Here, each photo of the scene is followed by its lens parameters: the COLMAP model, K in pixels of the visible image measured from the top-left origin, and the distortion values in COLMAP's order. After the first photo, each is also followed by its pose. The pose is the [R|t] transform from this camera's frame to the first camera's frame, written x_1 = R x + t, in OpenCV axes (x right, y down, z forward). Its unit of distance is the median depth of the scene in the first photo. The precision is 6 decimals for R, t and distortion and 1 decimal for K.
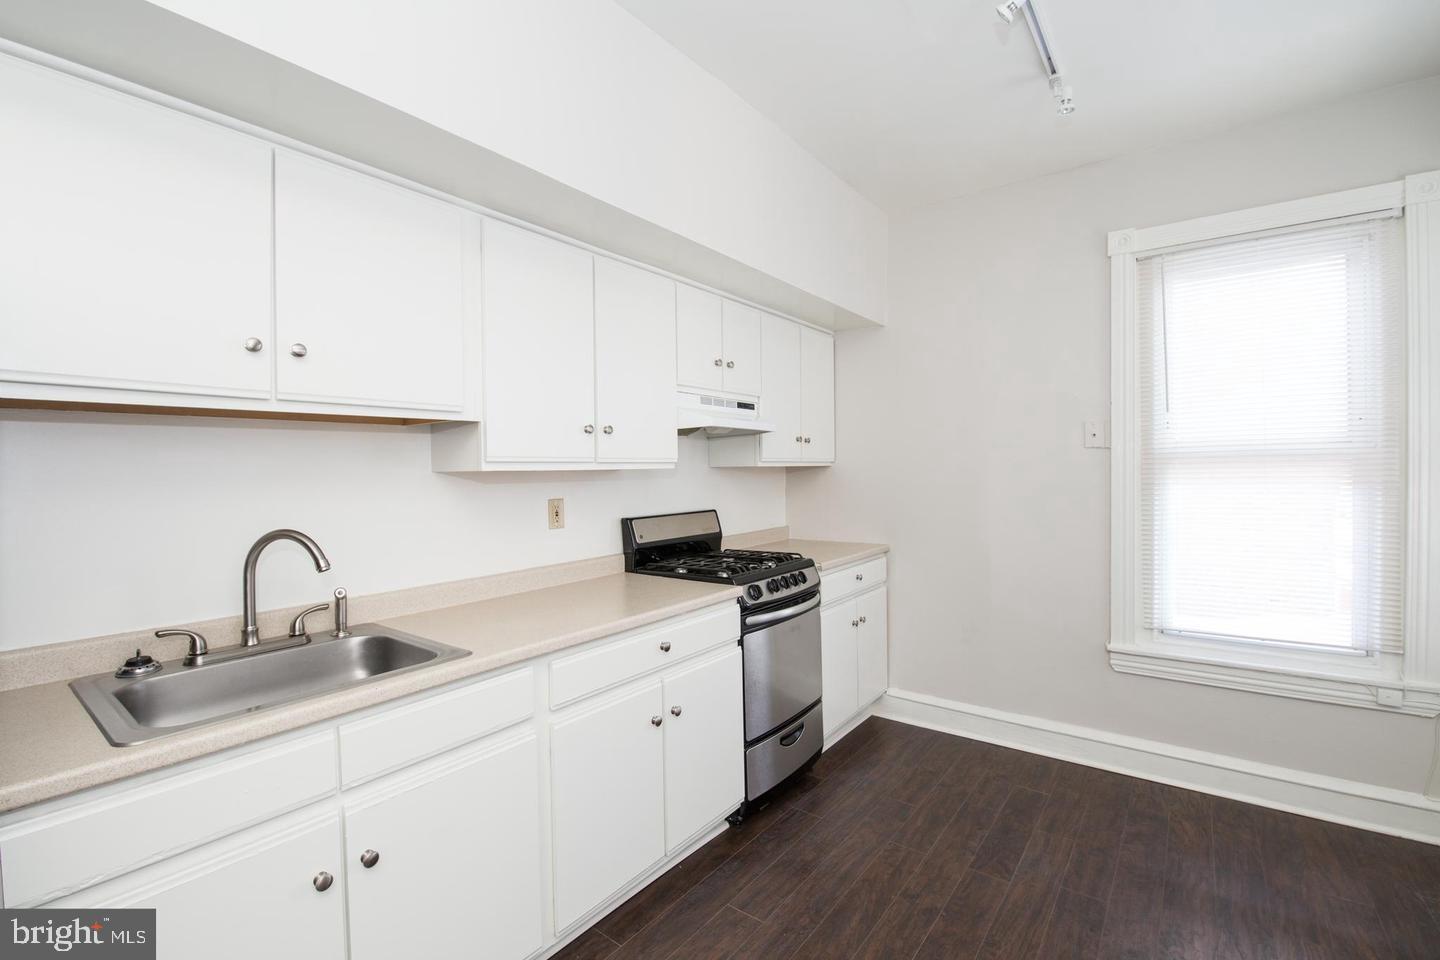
lens RADIAL K [[627.8, 0, 715.3], [0, 627.8, 473.3], [0, 0, 1]] dist [0.000224, -0.011413]
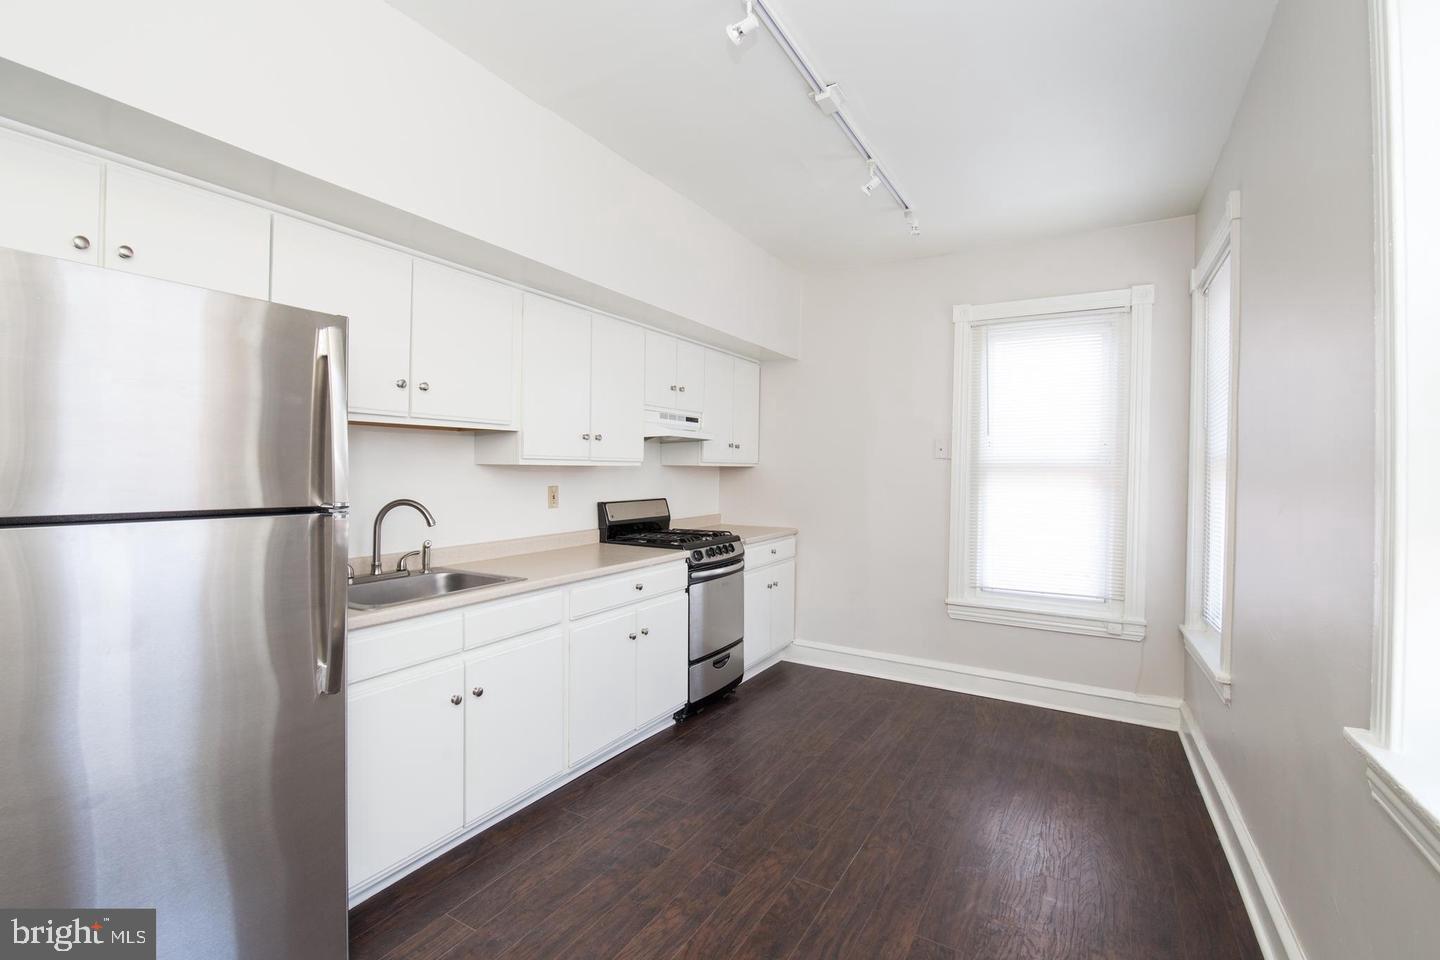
lens RADIAL K [[637.1, 0, 711.2], [0, 637.1, 473.9], [0, 0, 1]] dist [0.003182, -0.011466]
pose [[0.993828, 0.023771, 0.108352, -0.066855], [-0.024224, 0.999702, 0.002870, 0.002357], [-0.108252, -0.005477, 0.994108, -0.421475]]
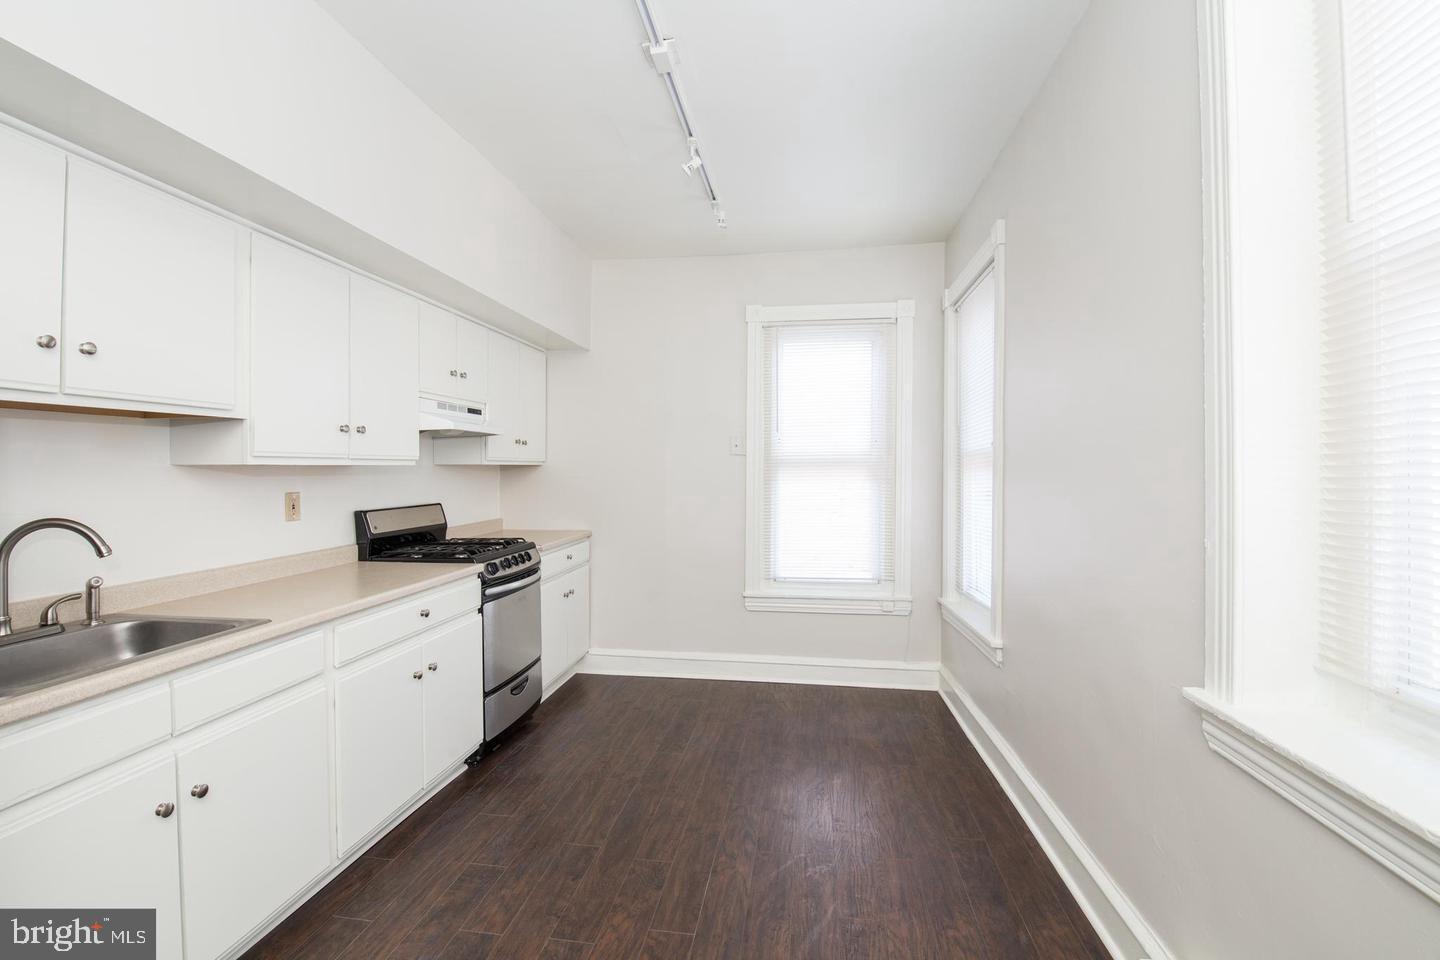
lens RADIAL K [[627.8, 0, 715.3], [0, 627.8, 473.3], [0, 0, 1]] dist [0.000224, -0.011413]
pose [[0.876490, 0.008157, 0.481350, -0.144380], [-0.007811, 0.999966, -0.002722, 0.006426], [-0.481356, -0.001373, 0.876524, -0.266017]]
